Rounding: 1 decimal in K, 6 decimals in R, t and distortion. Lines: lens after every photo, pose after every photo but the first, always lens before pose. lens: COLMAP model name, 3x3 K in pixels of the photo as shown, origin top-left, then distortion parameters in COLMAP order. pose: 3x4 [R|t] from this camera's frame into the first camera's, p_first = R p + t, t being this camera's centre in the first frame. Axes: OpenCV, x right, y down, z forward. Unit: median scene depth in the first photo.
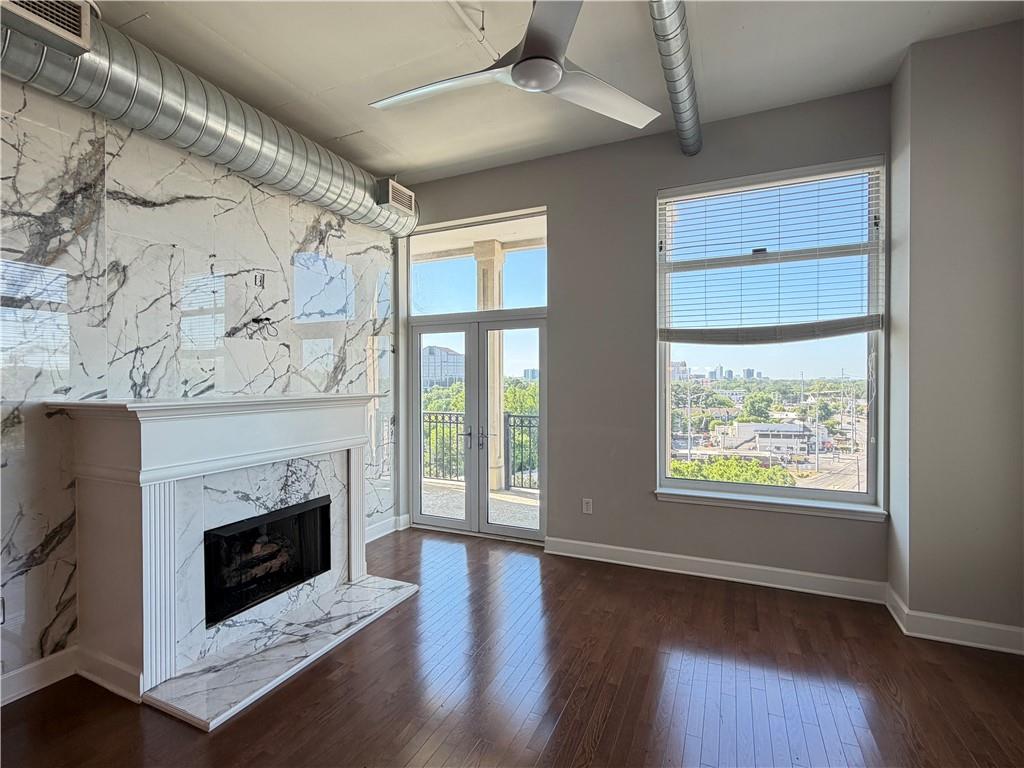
lens RADIAL K [[481.3, 0, 514.0], [0, 481.3, 386.9], [0, 0, 1]] dist [0.000905, -0.002678]
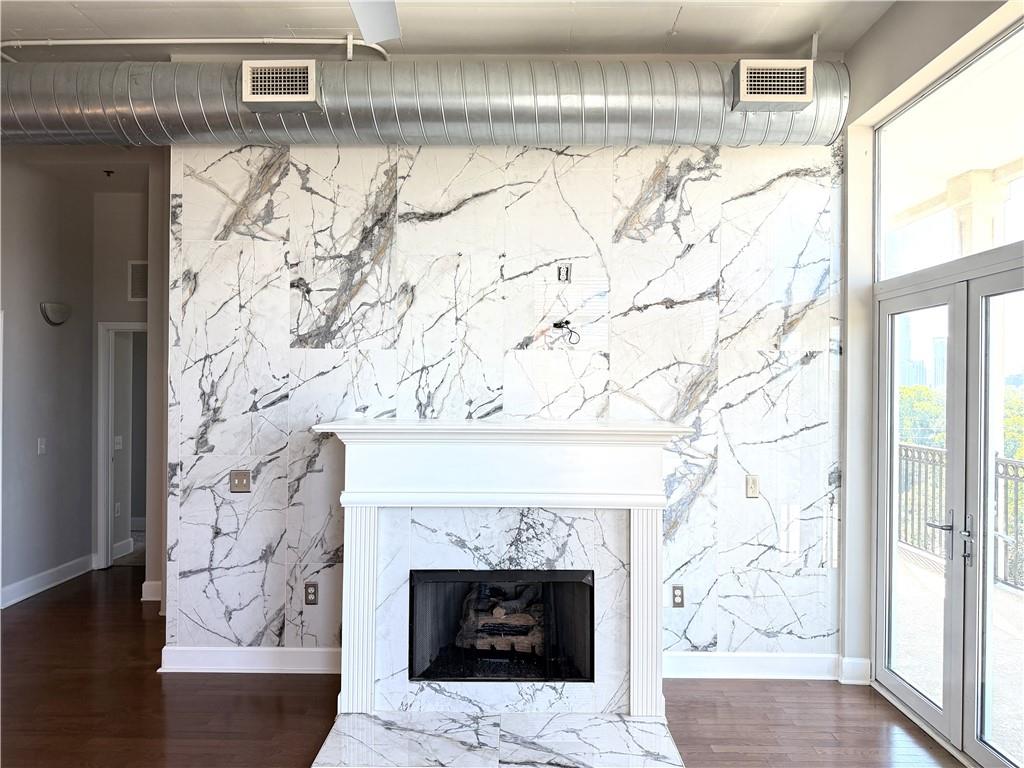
lens RADIAL K [[720.6, 0, 512.2], [0, 720.6, 385.3], [0, 0, 1]] dist [0.068321, -0.089214]
pose [[0.403426, 0.006063, -0.914992, 0.507005], [-0.021515, 0.999764, -0.002861, -0.035242], [0.914759, 0.020840, 0.403462, 0.463087]]
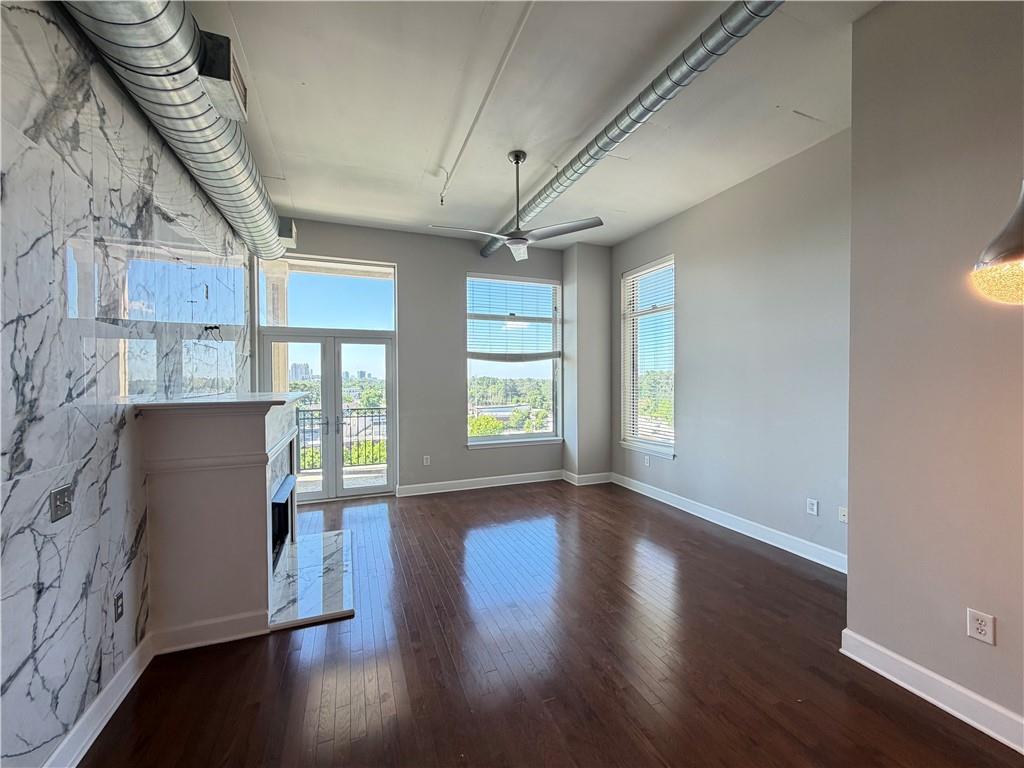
lens RADIAL K [[409.2, 0, 508.5], [0, 409.2, 384.3], [0, 0, 1]] dist [0.002141, 0.000487]
pose [[0.696856, -0.010009, 0.717141, -0.732710], [0.012080, 0.999925, 0.002218, -0.002740], [-0.717109, 0.007117, 0.696924, -0.154336]]
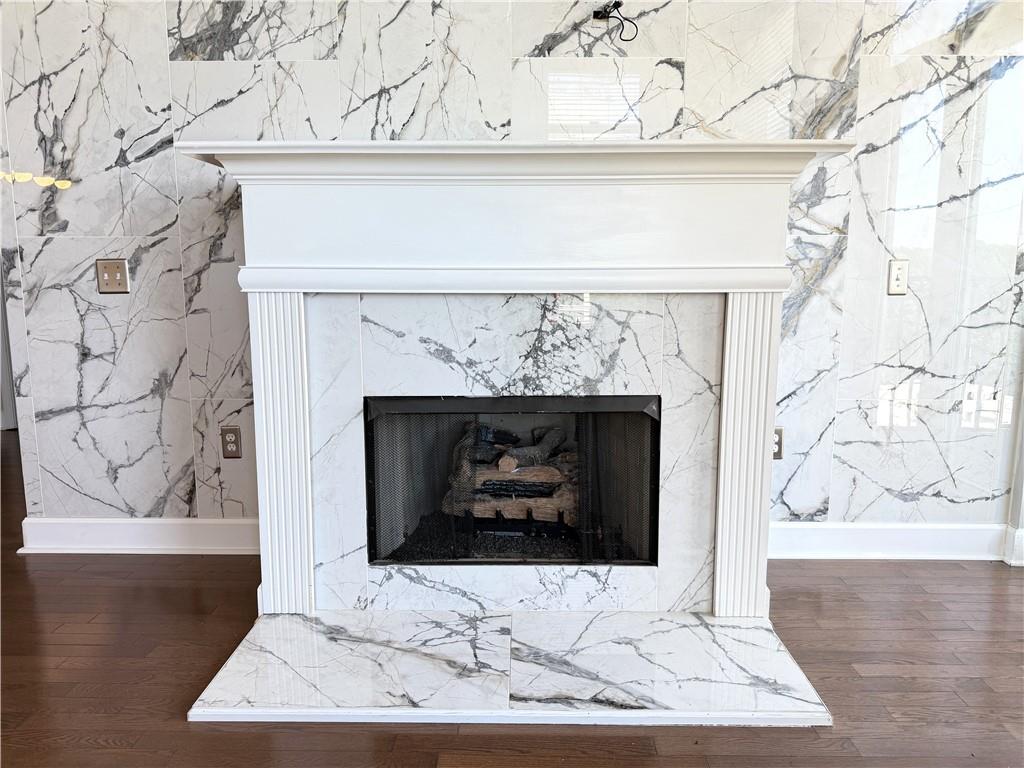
lens RADIAL K [[720.6, 0, 513.4], [0, 720.6, 383.0], [0, 0, 1]] dist [0.068321, -0.089214]
pose [[0.394818, 0.143524, -0.907480, 0.138730], [-0.013789, 0.988538, 0.150344, 0.116601], [0.918656, -0.046845, 0.392272, 0.621939]]
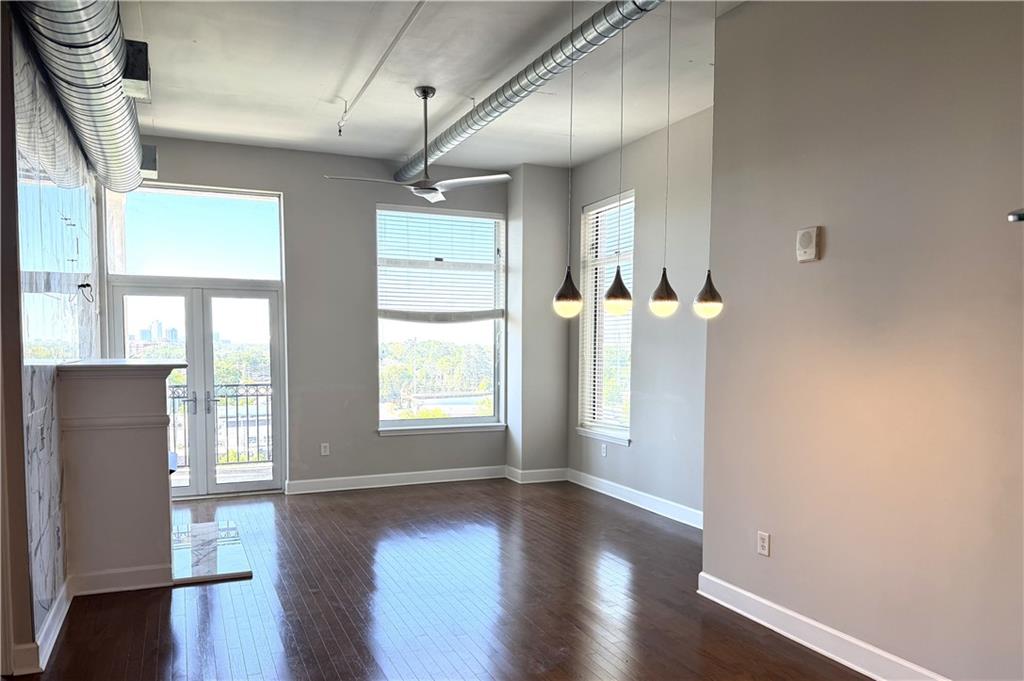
lens RADIAL K [[732.6, 0, 491.8], [0, 732.6, 400.6], [0, 0, 1]] dist [0.039449, -0.017870]
pose [[0.679880, -0.050014, 0.731616, -1.095197], [0.004618, 0.997944, 0.063928, 0.005428], [-0.733309, -0.040085, 0.678713, -0.691985]]
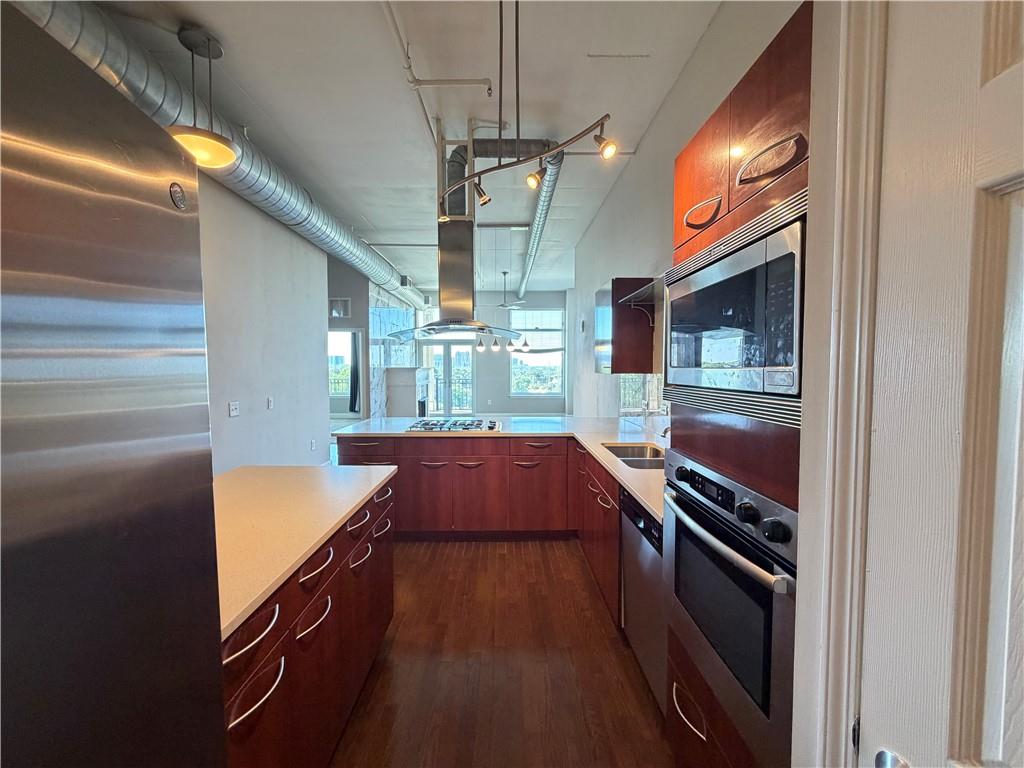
lens RADIAL K [[409.2, 0, 508.7], [0, 409.2, 382.4], [0, 0, 1]] dist [0.002141, 0.000487]
pose [[0.904548, -0.011506, 0.426217, -1.056099], [0.000646, 0.999672, 0.025617, 0.049539], [-0.426372, -0.022897, 0.904258, -1.798569]]
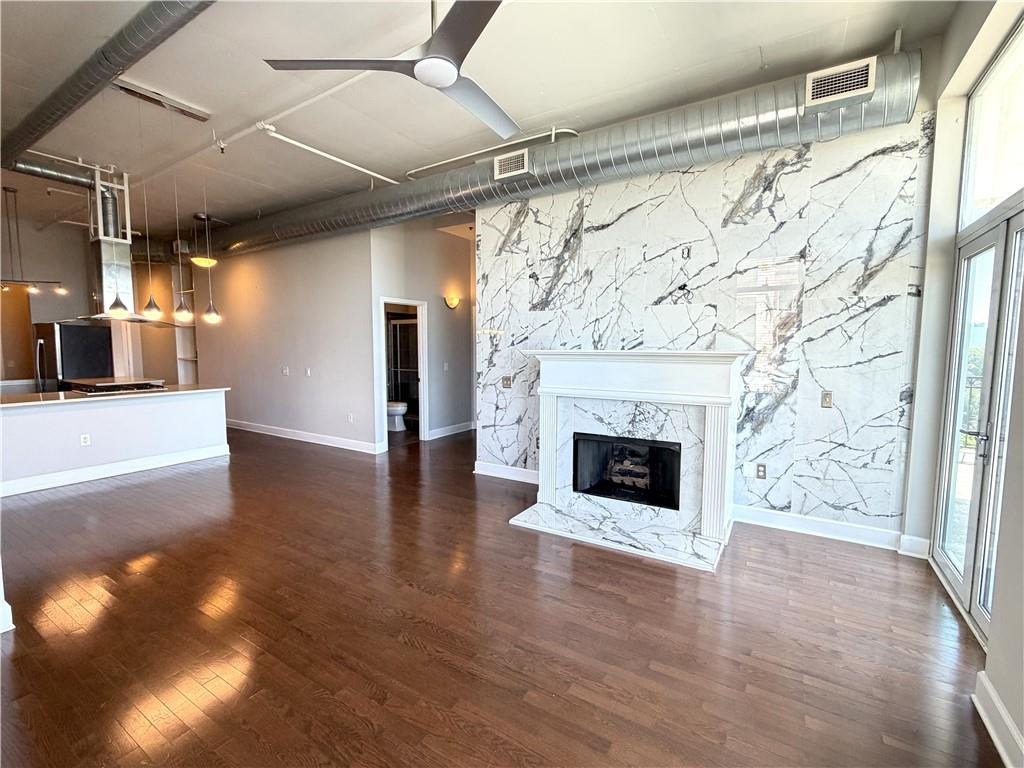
lens RADIAL K [[453.2, 0, 513.1], [0, 453.2, 385.8], [0, 0, 1]] dist [-0.000735, 0.000439]
pose [[-0.127232, 0.090959, -0.987694, 0.653027], [-0.014856, 0.995500, 0.093592, 0.004761], [0.991762, 0.026581, -0.125308, 0.736924]]
